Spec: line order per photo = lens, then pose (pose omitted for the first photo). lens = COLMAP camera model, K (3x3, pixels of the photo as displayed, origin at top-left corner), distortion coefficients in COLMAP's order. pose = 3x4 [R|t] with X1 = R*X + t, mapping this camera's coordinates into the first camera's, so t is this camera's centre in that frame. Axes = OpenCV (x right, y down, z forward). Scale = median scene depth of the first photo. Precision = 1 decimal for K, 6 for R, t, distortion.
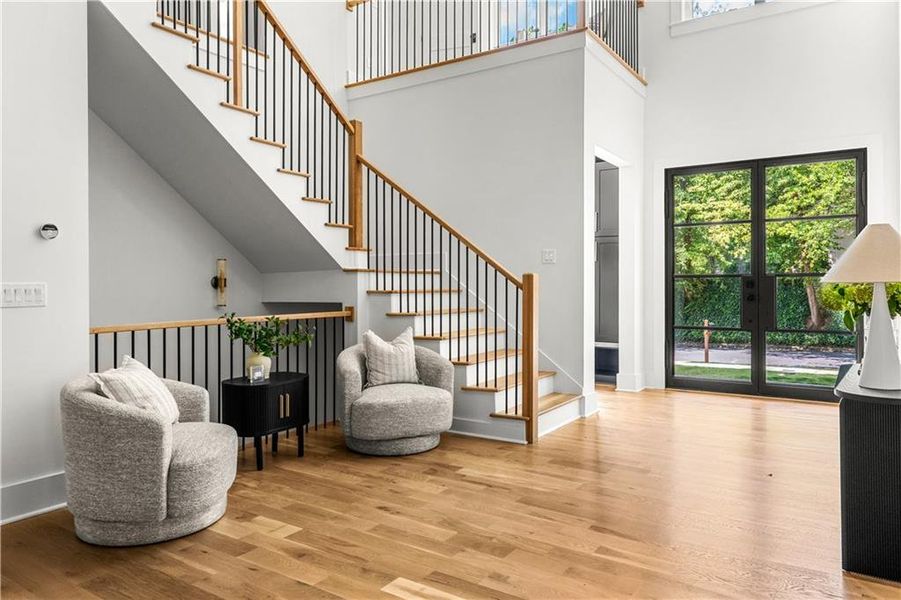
lens RADIAL K [[607.1, 0, 448.7], [0, 607.1, 287.2], [0, 0, 1]] dist [0.013761, -0.003616]
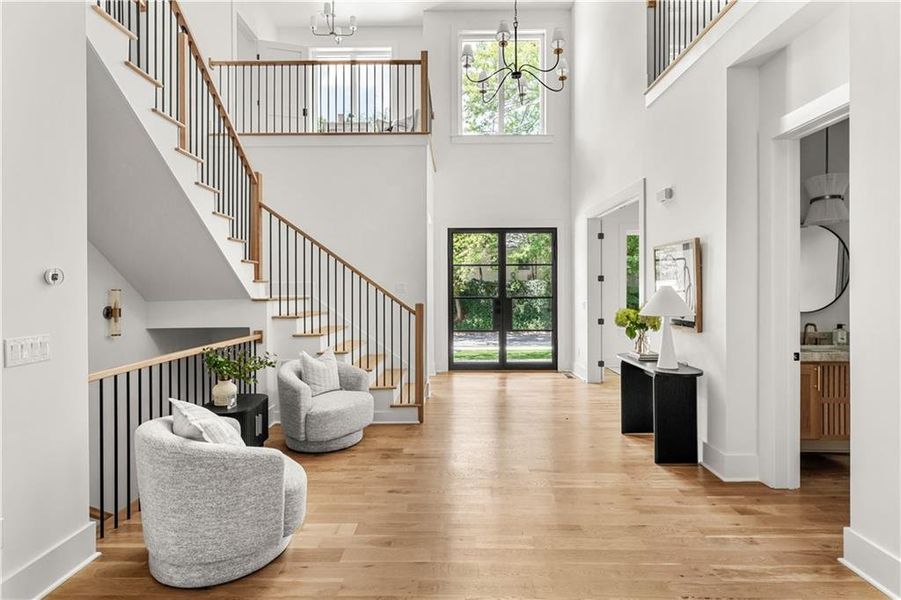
lens RADIAL K [[442.0, 0, 448.9], [0, 442.0, 295.7], [0, 0, 1]] dist [0.004193, 0.001396]
pose [[0.837321, -0.006150, 0.546677, -0.324056], [0.003446, 0.999976, 0.005972, -0.039311], [-0.546701, -0.003117, 0.837322, 0.084504]]
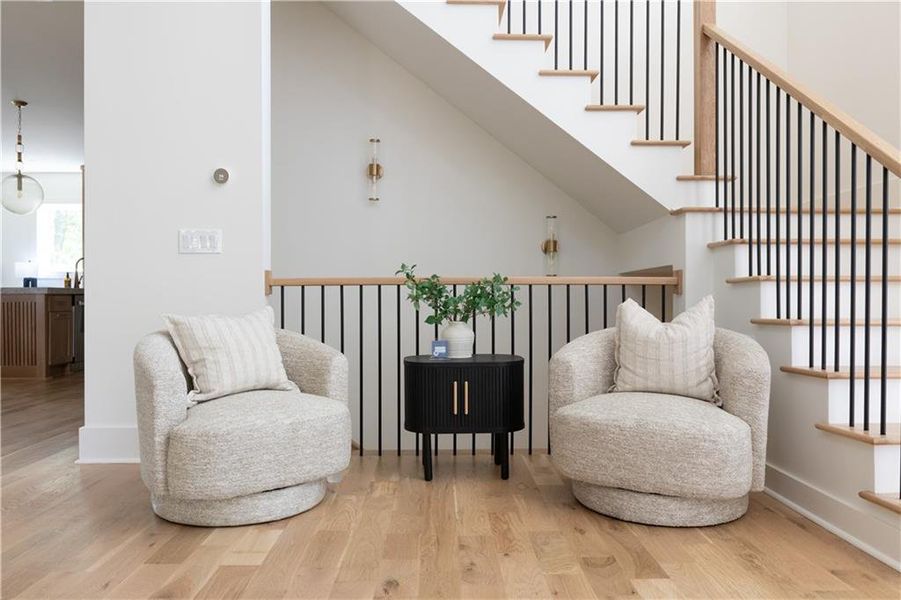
lens RADIAL K [[638.2, 0, 450.5], [0, 638.2, 314.2], [0, 0, 1]] dist [-0.001896, -0.006802]
pose [[0.574857, 0.024262, -0.817894, 0.241641], [-0.006699, 0.999666, 0.024946, 0.062568], [0.818226, -0.008862, 0.574828, 0.438369]]
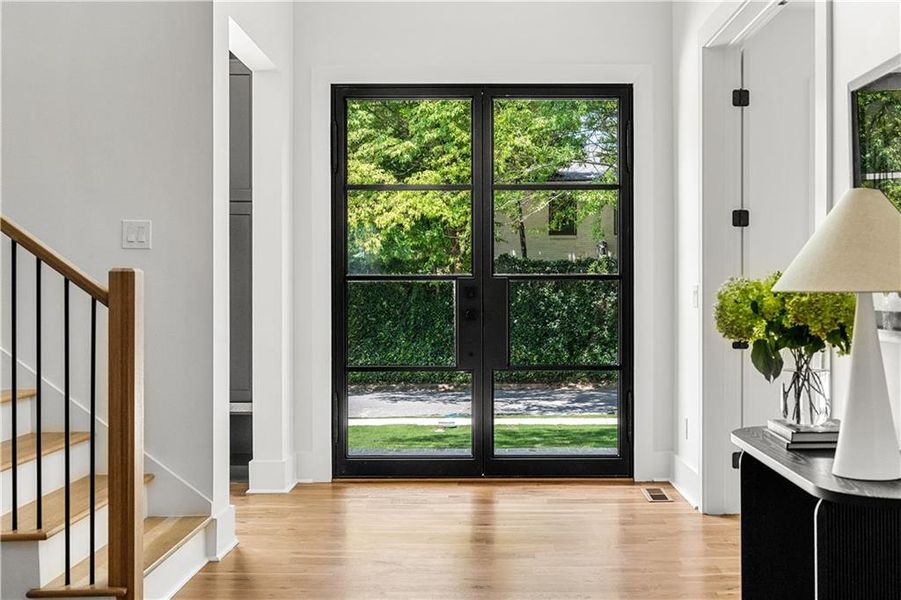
lens RADIAL K [[1016.4, 0, 483.8], [0, 1016.4, 294.2], [0, 0, 1]] dist [-0.017013, 0.000000]
pose [[0.833425, -0.000036, 0.552632, -0.052687], [0.001203, 0.999998, -0.001749, -0.001886], [-0.552631, 0.002123, 0.833423, 0.194591]]
